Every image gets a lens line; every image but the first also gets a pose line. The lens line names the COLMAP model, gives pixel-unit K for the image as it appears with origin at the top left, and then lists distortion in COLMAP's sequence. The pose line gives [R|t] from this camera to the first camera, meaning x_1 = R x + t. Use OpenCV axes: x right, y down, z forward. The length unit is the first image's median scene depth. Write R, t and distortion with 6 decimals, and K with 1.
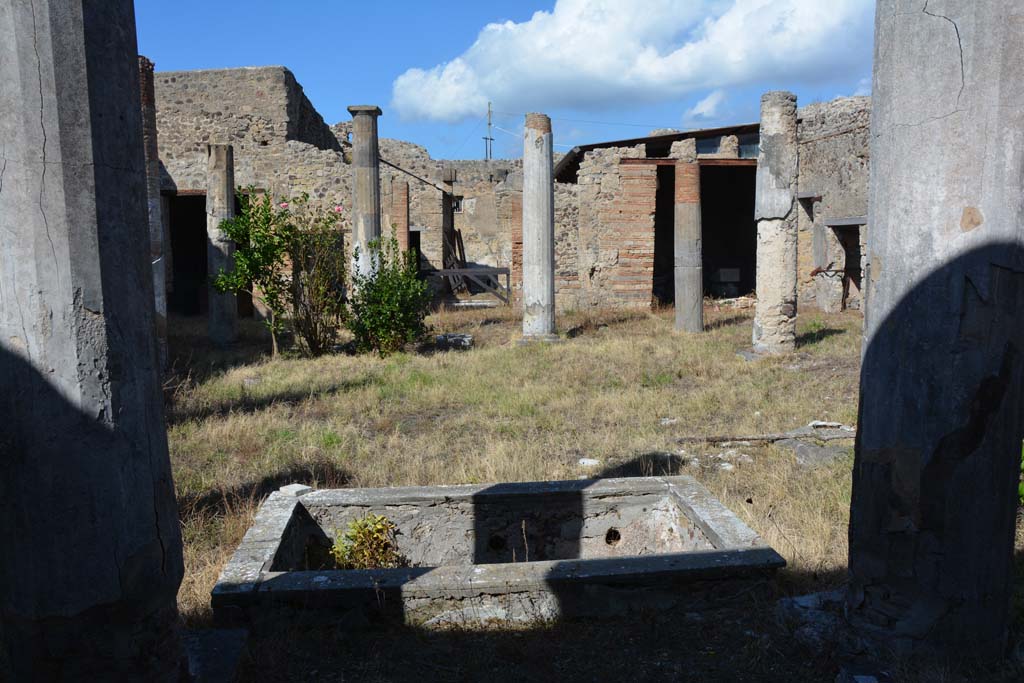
lens RADIAL K [[834.9, 0, 510.1], [0, 834.9, 358.0], [0, 0, 1]] dist [-0.139808, 0.075818]
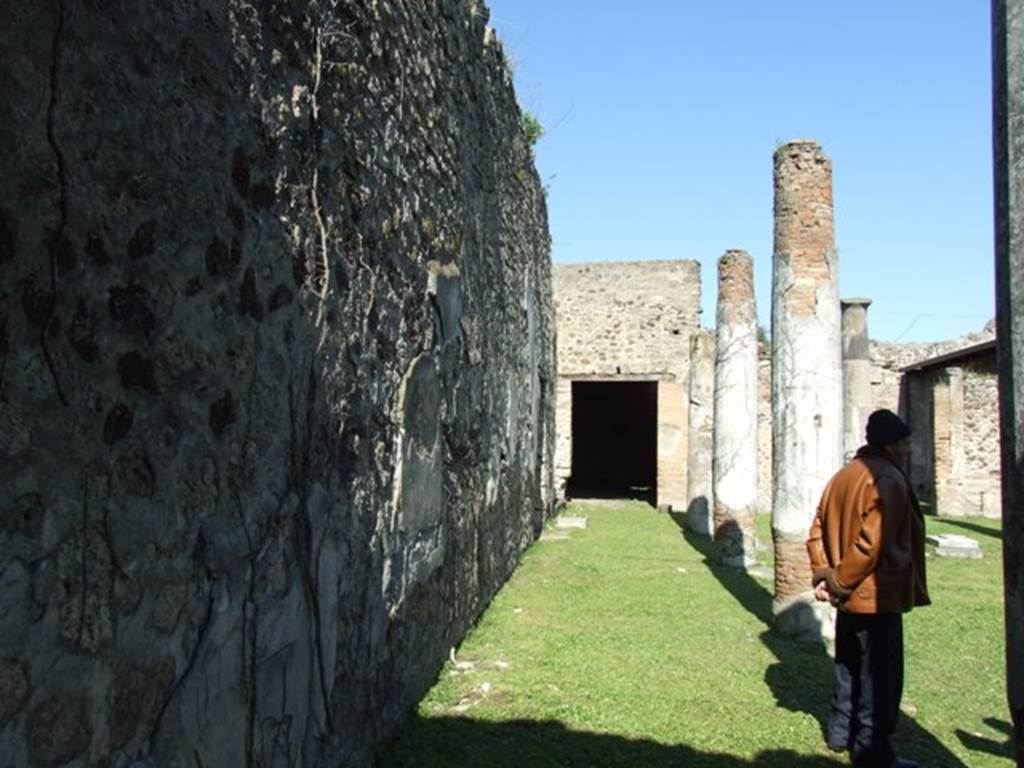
lens RADIAL K [[857.6, 0, 510.5], [0, 857.6, 378.1], [0, 0, 1]] dist [-0.050520, 0.039939]
pose [[0.979534, 0.010135, -0.201026, -0.394807], [-0.049345, 0.980346, -0.191017, 0.004951], [0.195139, 0.197027, 0.960782, -0.053867]]
